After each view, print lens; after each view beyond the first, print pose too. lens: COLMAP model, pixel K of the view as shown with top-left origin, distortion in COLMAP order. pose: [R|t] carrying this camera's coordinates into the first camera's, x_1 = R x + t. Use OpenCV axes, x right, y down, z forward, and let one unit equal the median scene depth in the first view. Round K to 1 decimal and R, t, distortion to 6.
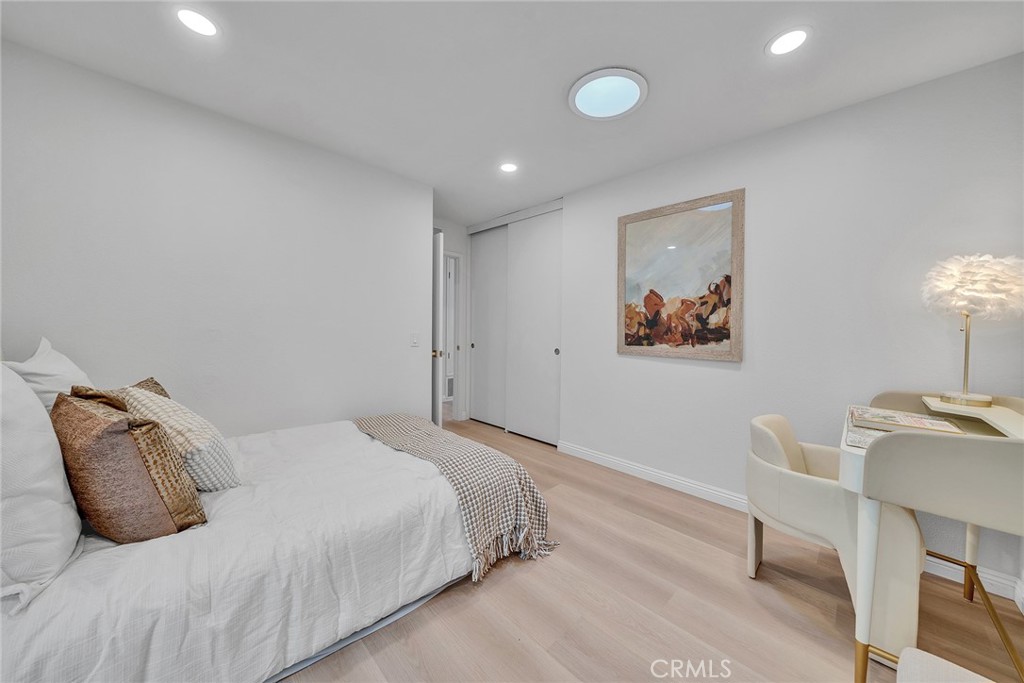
lens RADIAL K [[346.5, 0, 515.1], [0, 346.5, 335.7], [0, 0, 1]] dist [-0.007579, -0.000236]
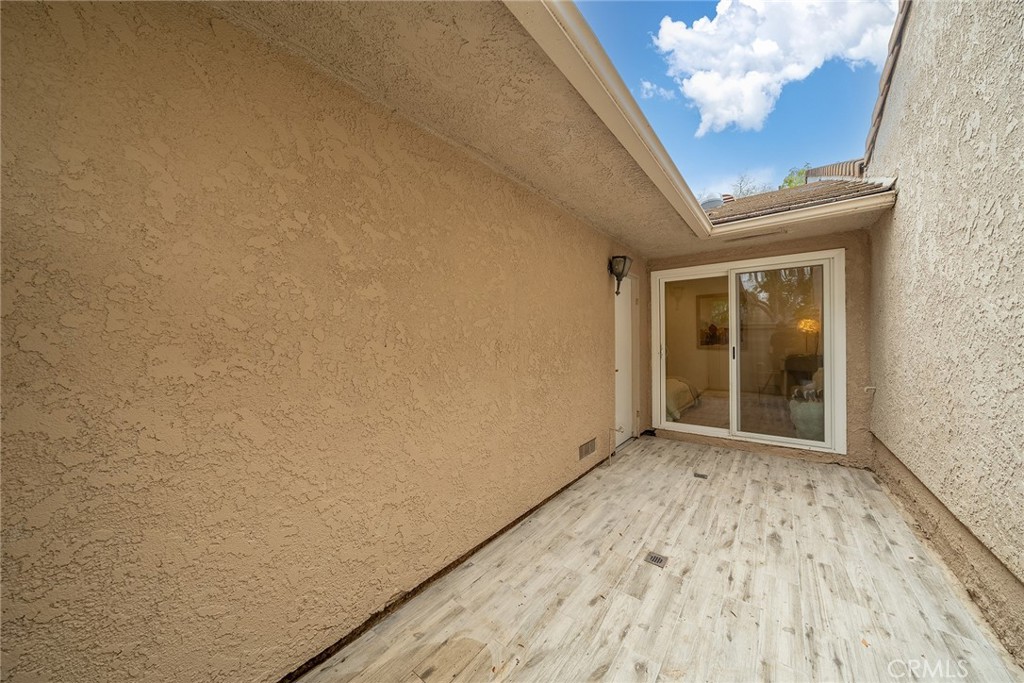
lens RADIAL K [[355.3, 0, 508.6], [0, 355.3, 342.0], [0, 0, 1]] dist [0.000639, 0.000024]
pose [[0.990967, -0.008585, 0.133831, -1.587613], [0.012534, 0.999510, -0.028695, 0.065380], [-0.133519, 0.030114, 0.990589, -1.562381]]
